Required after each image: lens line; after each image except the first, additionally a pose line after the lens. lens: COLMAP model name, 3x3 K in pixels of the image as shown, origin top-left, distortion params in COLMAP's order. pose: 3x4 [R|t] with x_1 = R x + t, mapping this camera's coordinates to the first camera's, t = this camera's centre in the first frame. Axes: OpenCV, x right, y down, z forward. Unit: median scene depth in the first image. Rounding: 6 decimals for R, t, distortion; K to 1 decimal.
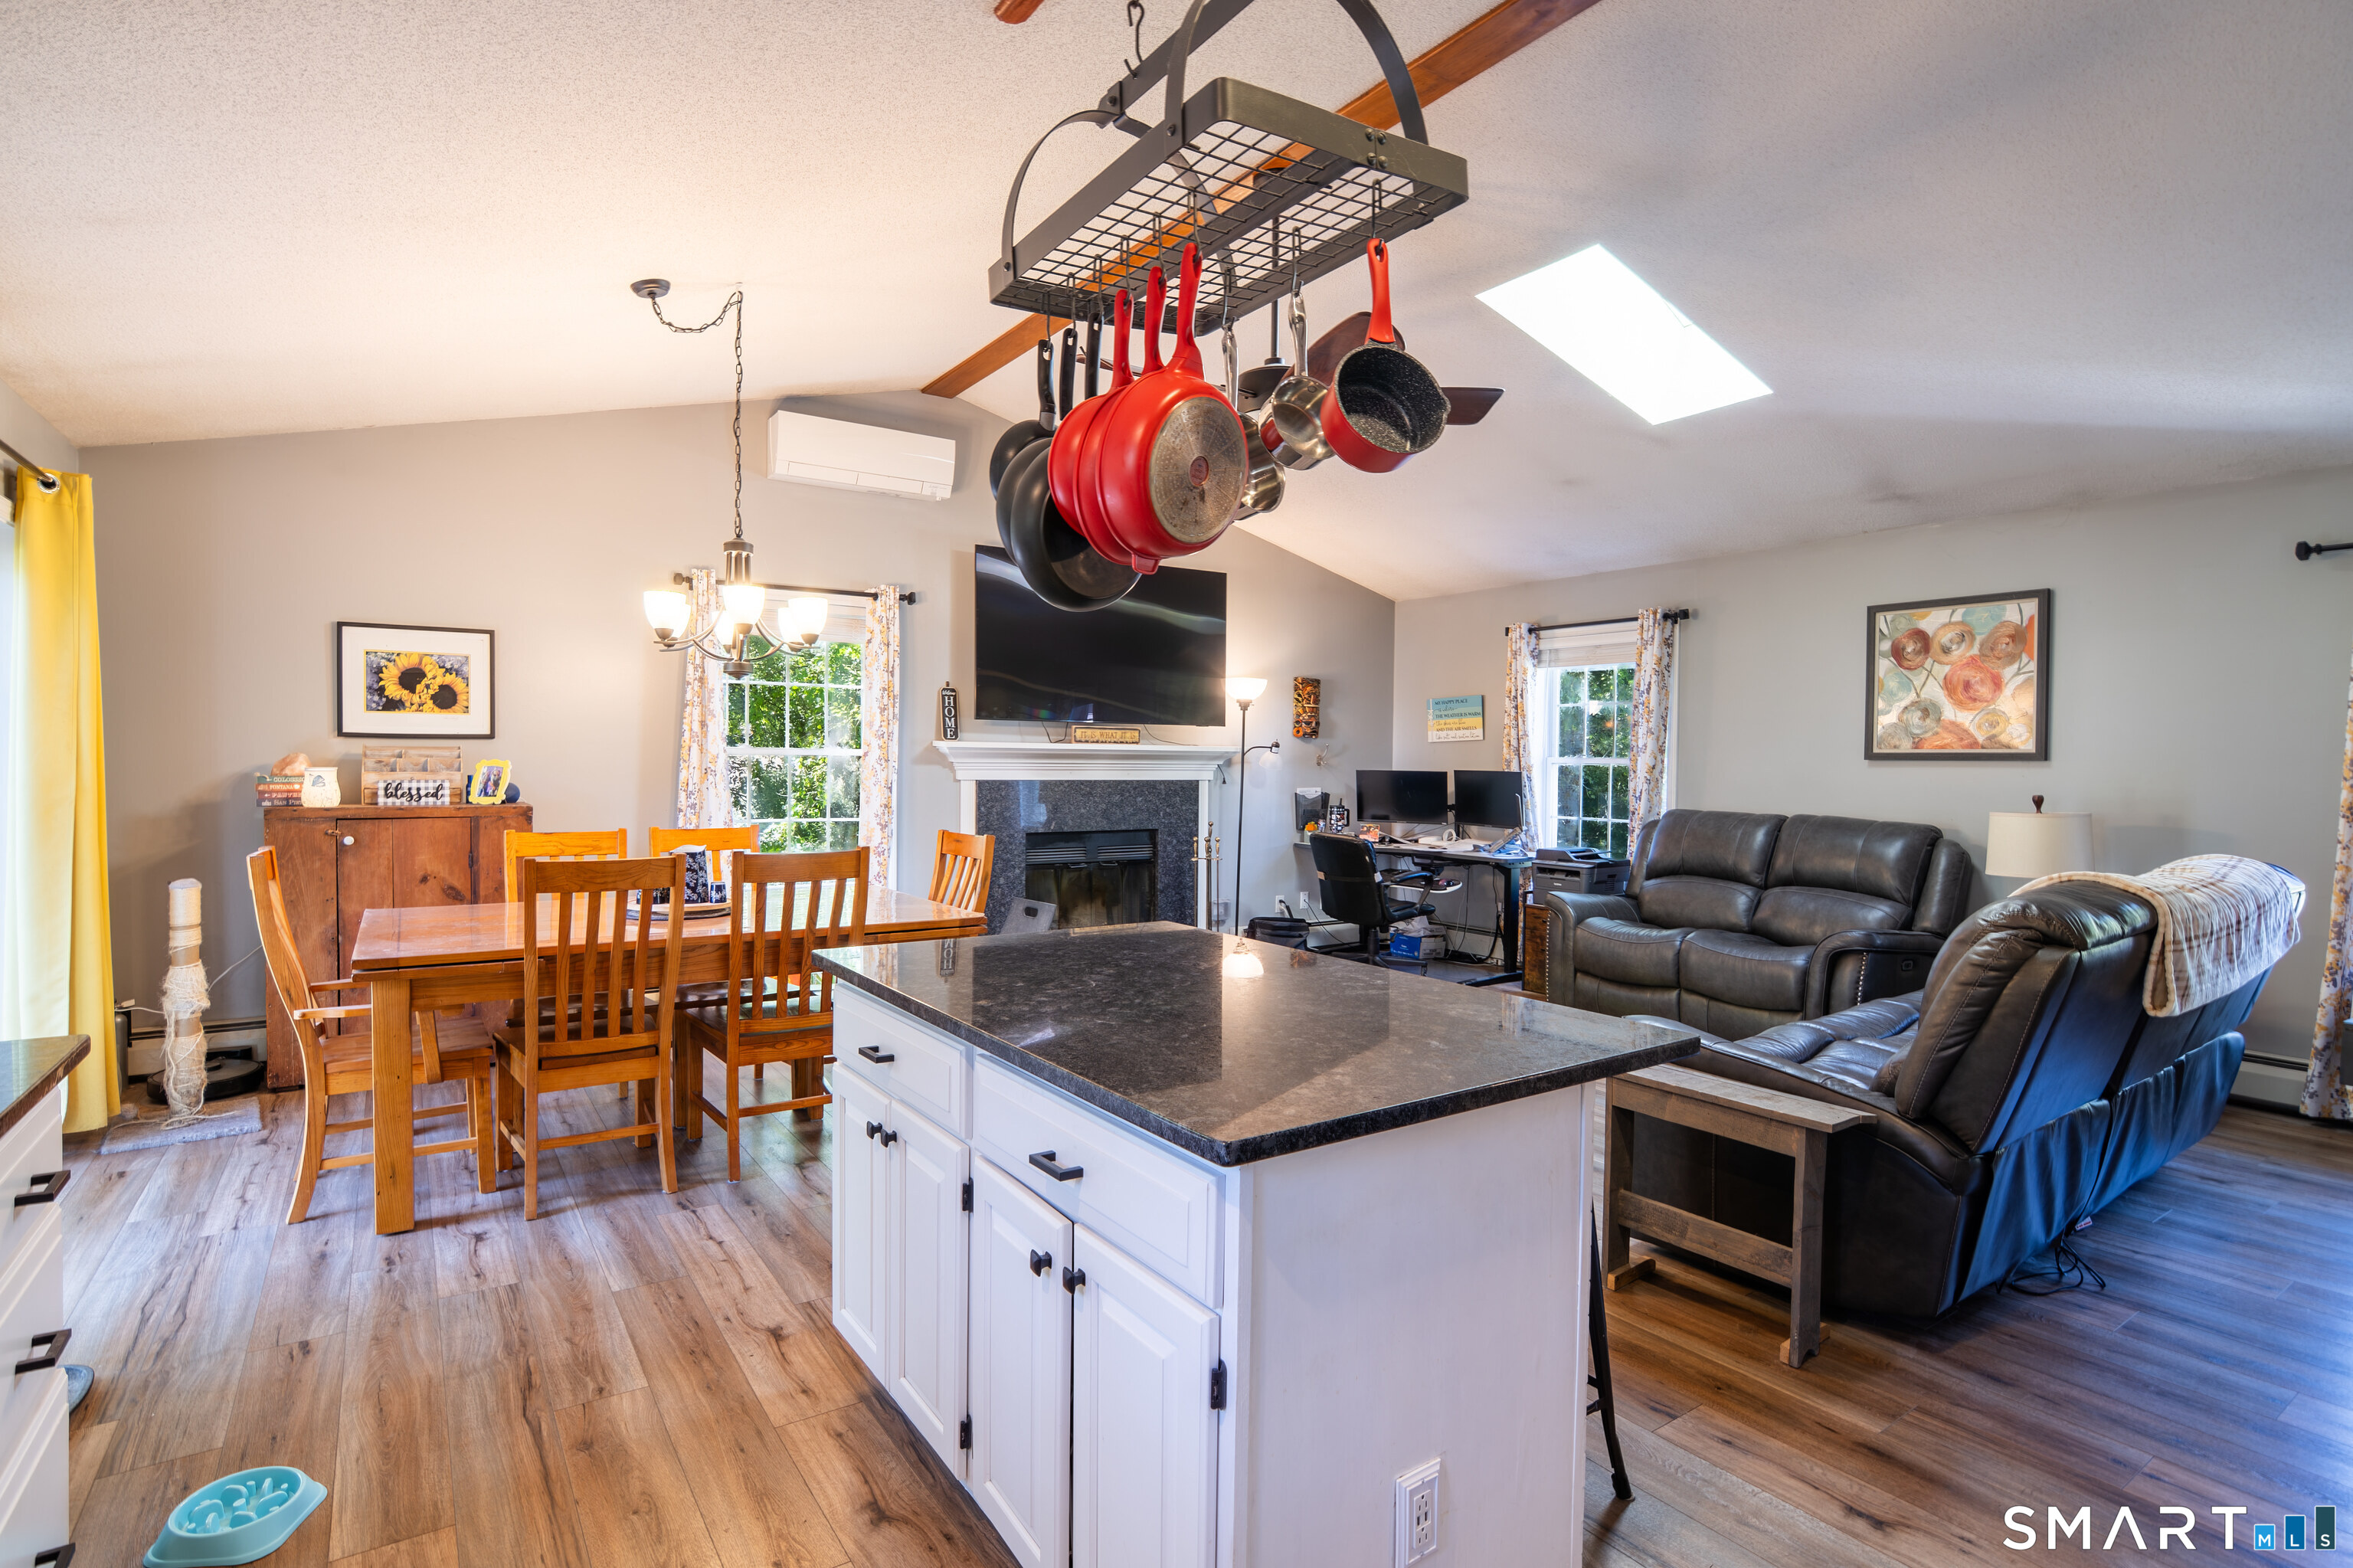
lens RADIAL K [[1148.4, 0, 1158.0], [0, 1148.4, 782.4], [0, 0, 1]] dist [-0.027885, 0.006751]
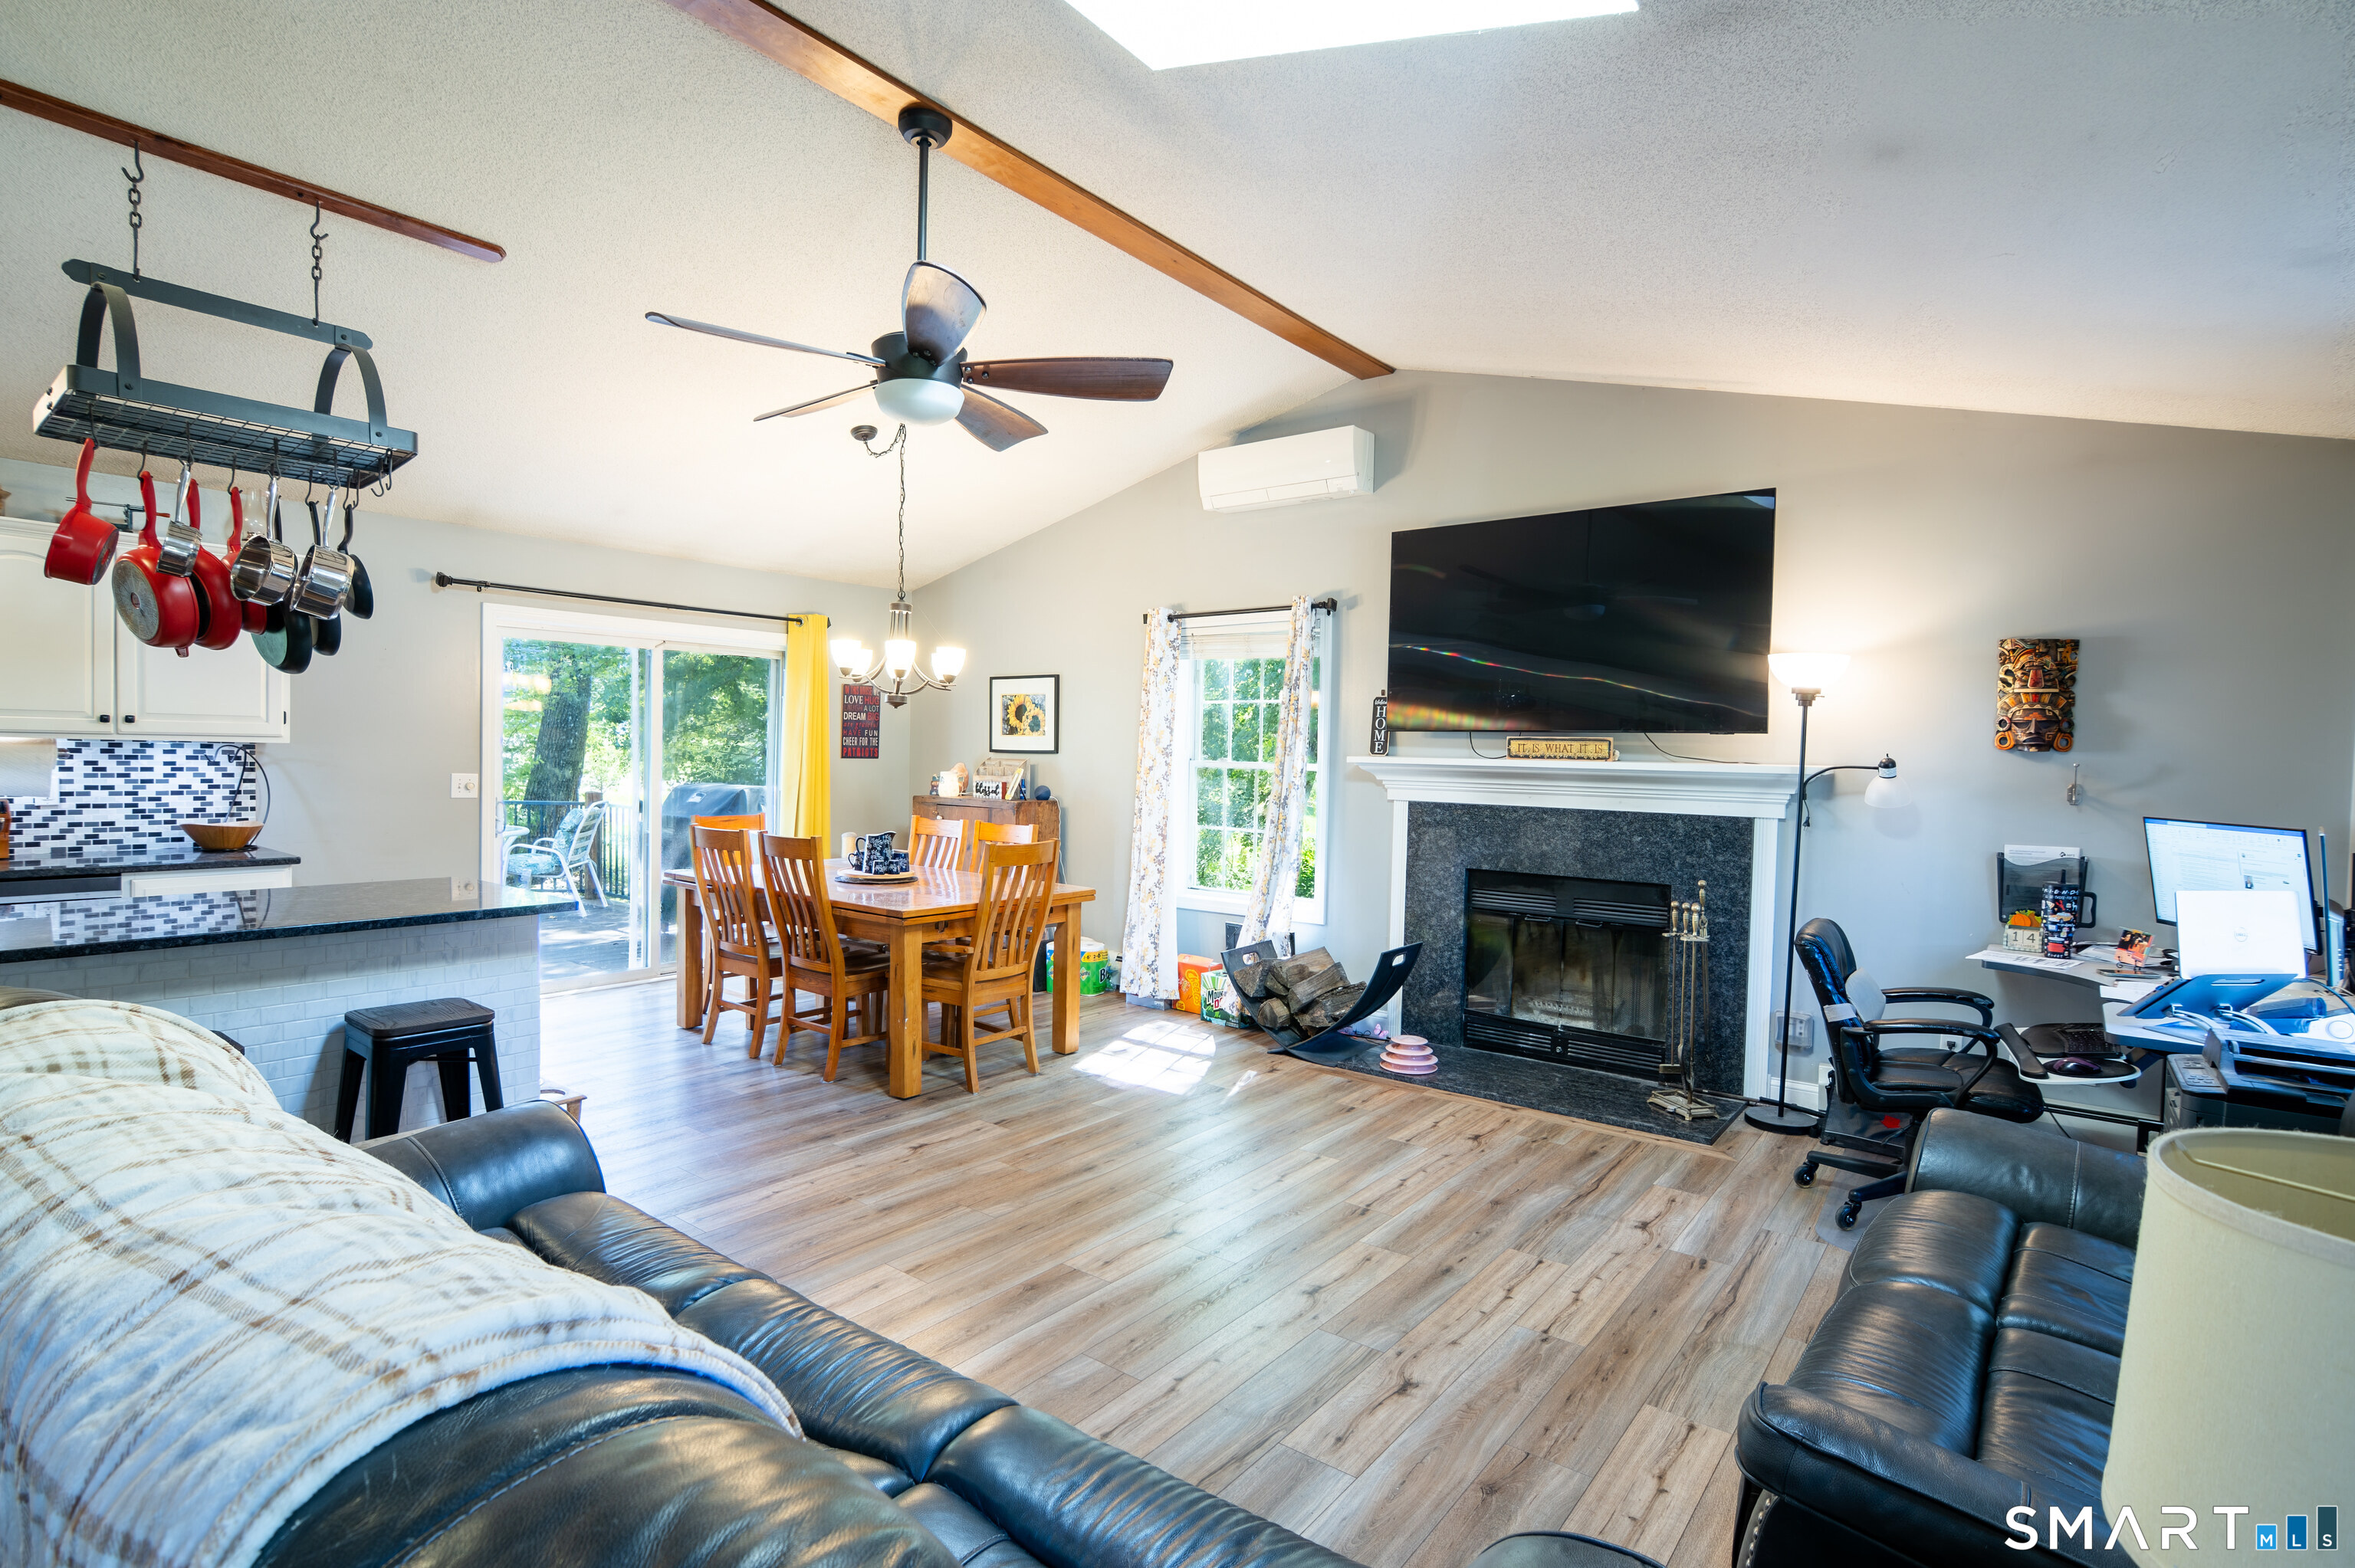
lens RADIAL K [[1149.2, 0, 1159.0], [0, 1149.2, 782.4], [0, 0, 1]] dist [-0.027885, 0.006751]
pose [[0.306847, 0.021995, -0.951505, 0.611346], [-0.037090, 0.999250, 0.011138, -0.018690], [0.951036, 0.031874, 0.307433, 0.551134]]
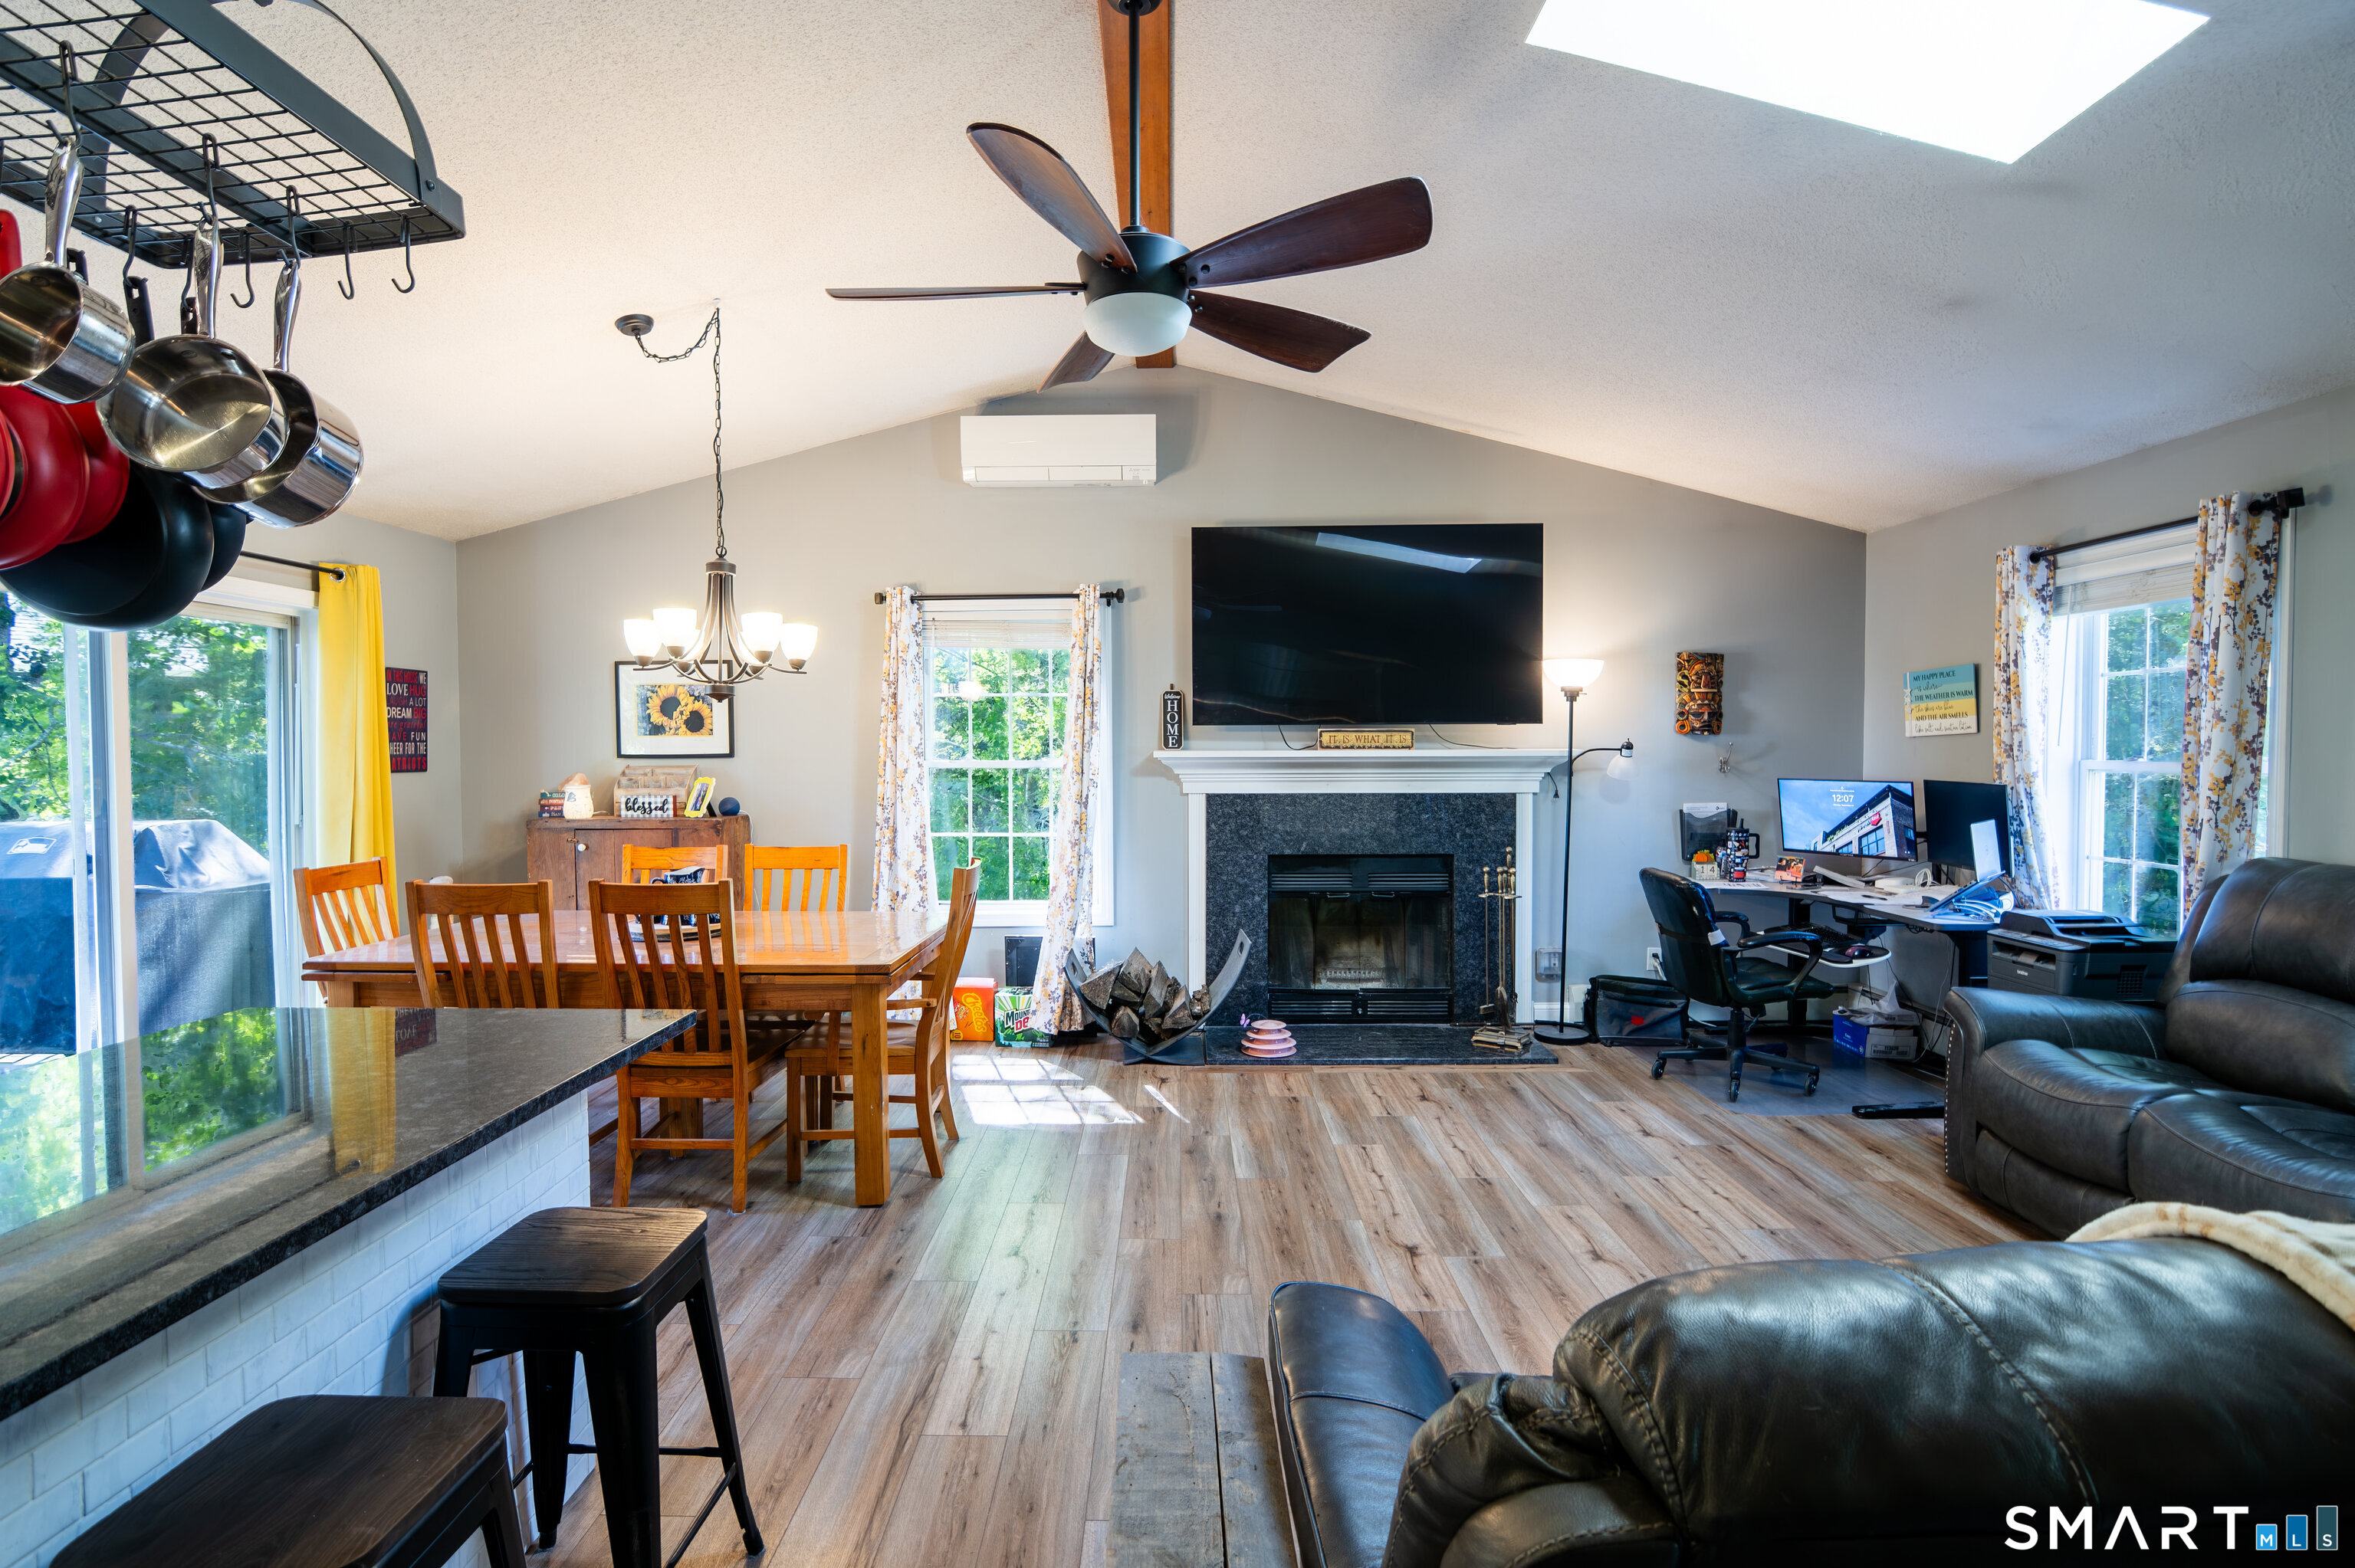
lens RADIAL K [[1149.2, 0, 1159.0], [0, 1149.2, 782.4], [0, 0, 1]] dist [-0.027885, 0.006751]
pose [[0.823235, 0.002631, -0.567694, 0.314807], [0.001088, 0.999980, 0.006212, -0.016117], [0.567700, -0.005732, 0.823216, 0.249597]]
